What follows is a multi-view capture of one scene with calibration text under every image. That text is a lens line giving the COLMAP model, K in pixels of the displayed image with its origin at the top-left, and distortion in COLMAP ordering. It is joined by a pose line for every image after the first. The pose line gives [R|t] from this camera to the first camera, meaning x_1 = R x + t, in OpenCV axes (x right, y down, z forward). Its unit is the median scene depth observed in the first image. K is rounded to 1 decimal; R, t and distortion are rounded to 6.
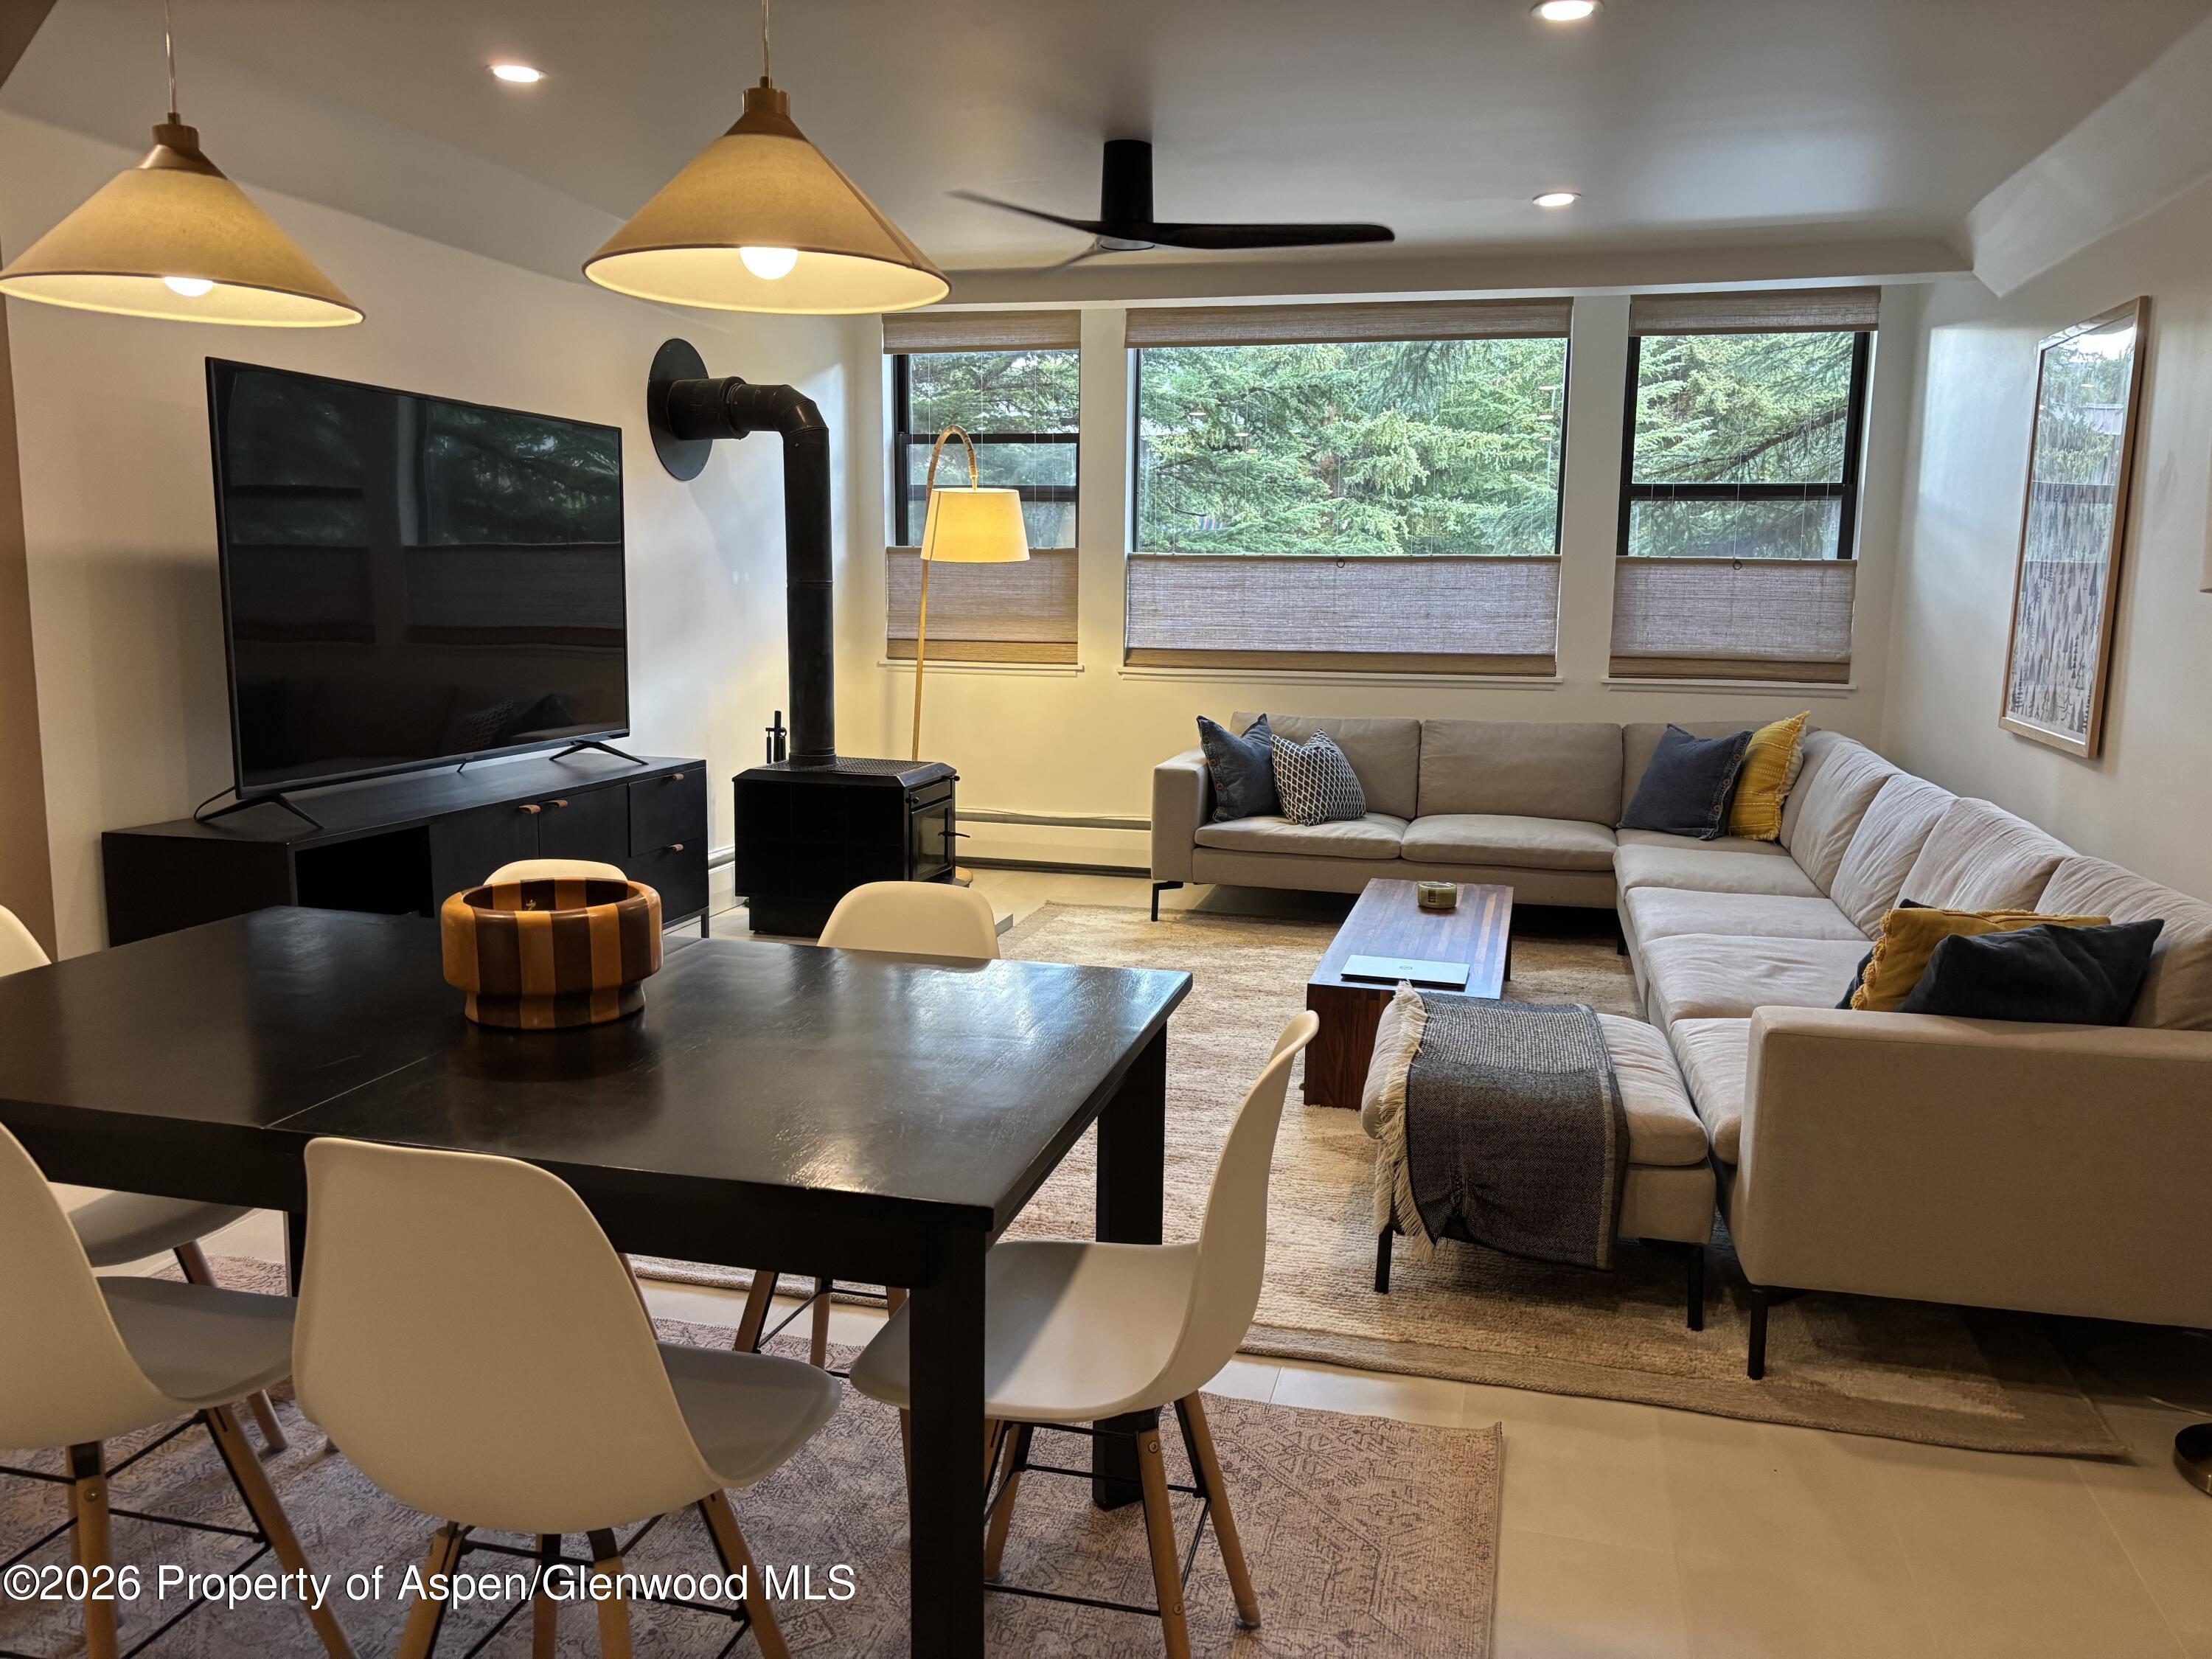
lens RADIAL K [[1669.0, 0, 1080.7], [0, 1669.0, 829.6], [0, 0, 1]] dist [0.042934, 0.003425]
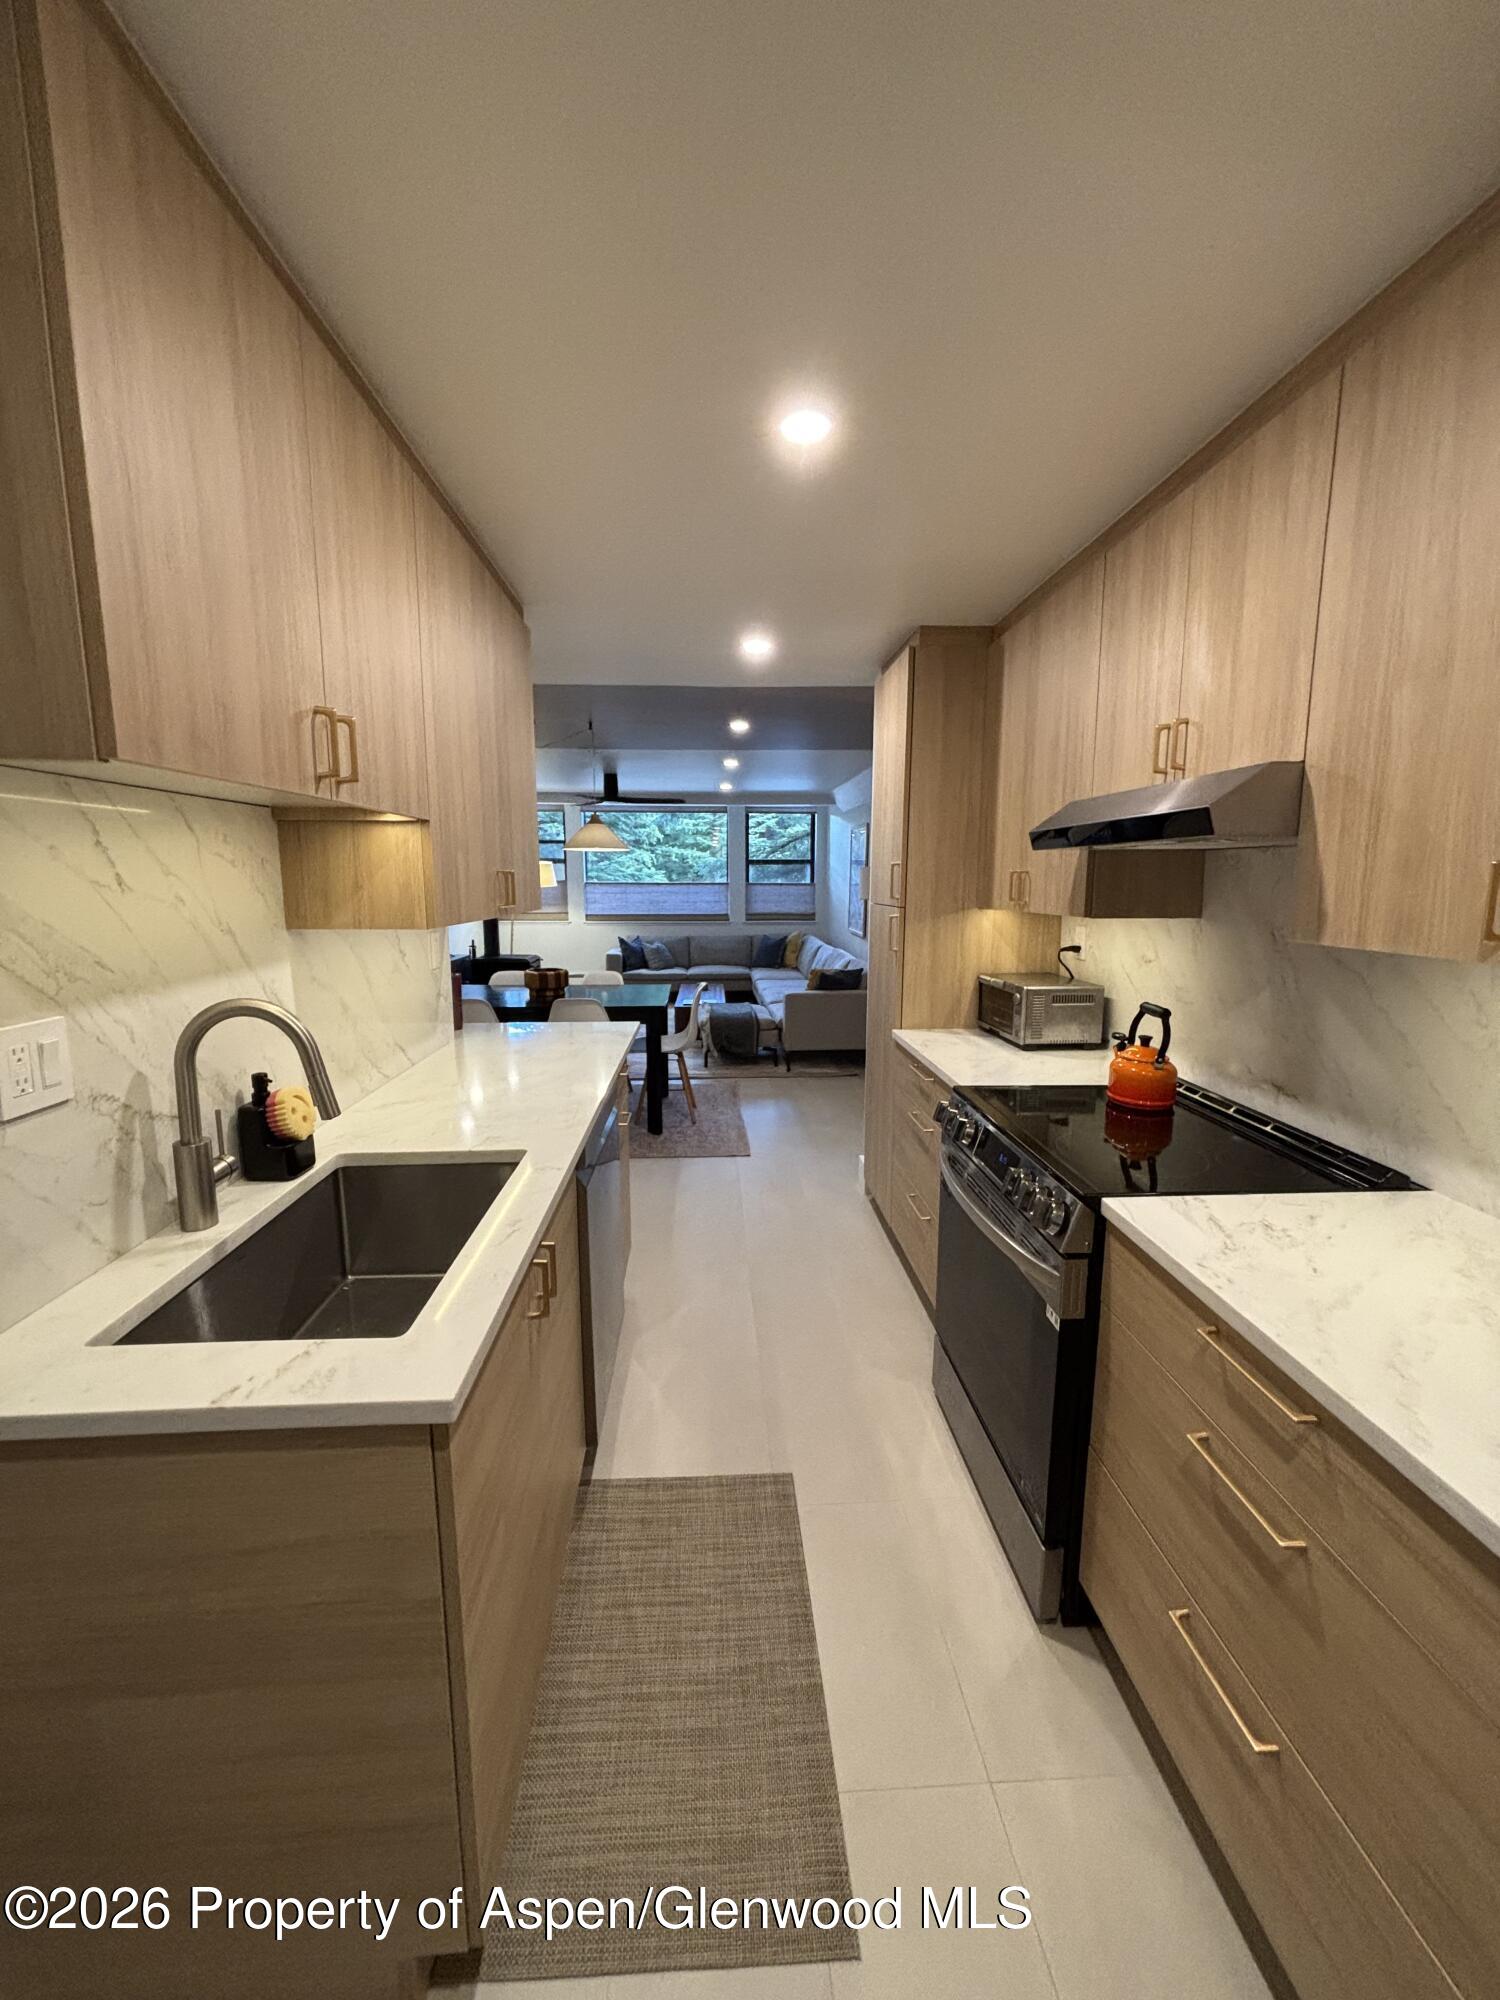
lens RADIAL K [[797.7, 0, 749.3], [0, 797.7, 1005.7], [0, 0, 1]] dist [0.027255, -0.000835]
pose [[0.950788, -0.058780, 0.304217, -0.136828], [0.056108, 0.998271, 0.017526, 0.040598], [-0.304721, 0.000406, 0.952442, -0.406764]]
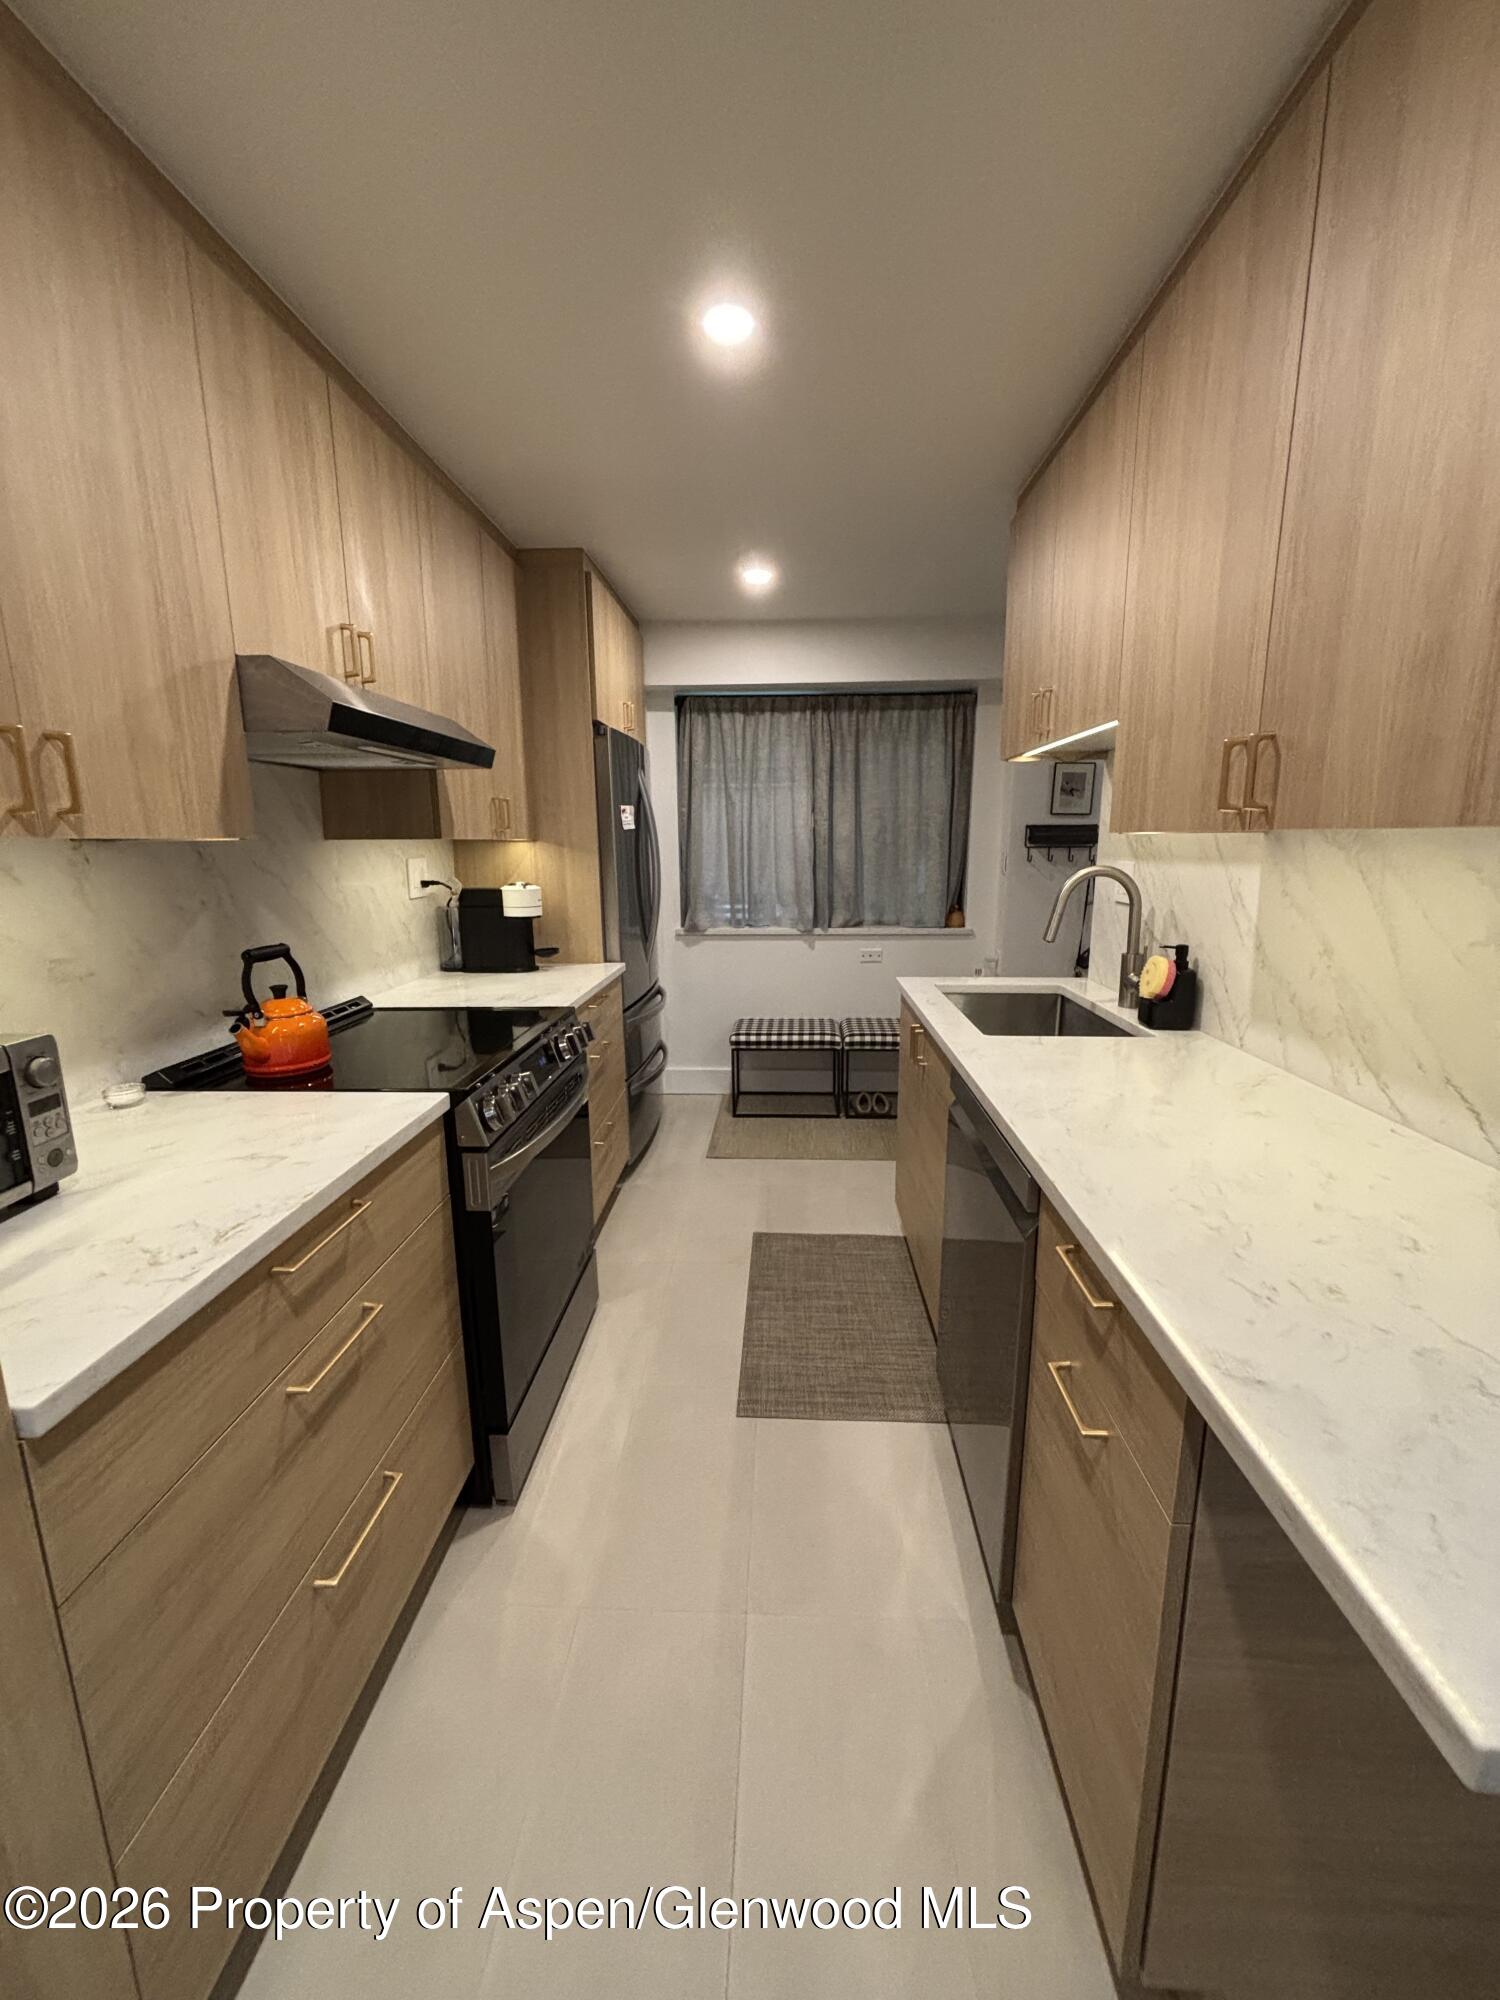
lens RADIAL K [[797.7, 0, 750.2], [0, 797.7, 1009.3], [0, 0, 1]] dist [0.027255, -0.000835]
pose [[-0.977217, 0.039545, -0.208528, 0.384923], [-0.035076, 0.938890, 0.342426, -0.160666], [0.209326, 0.341938, -0.916112, 1.373111]]
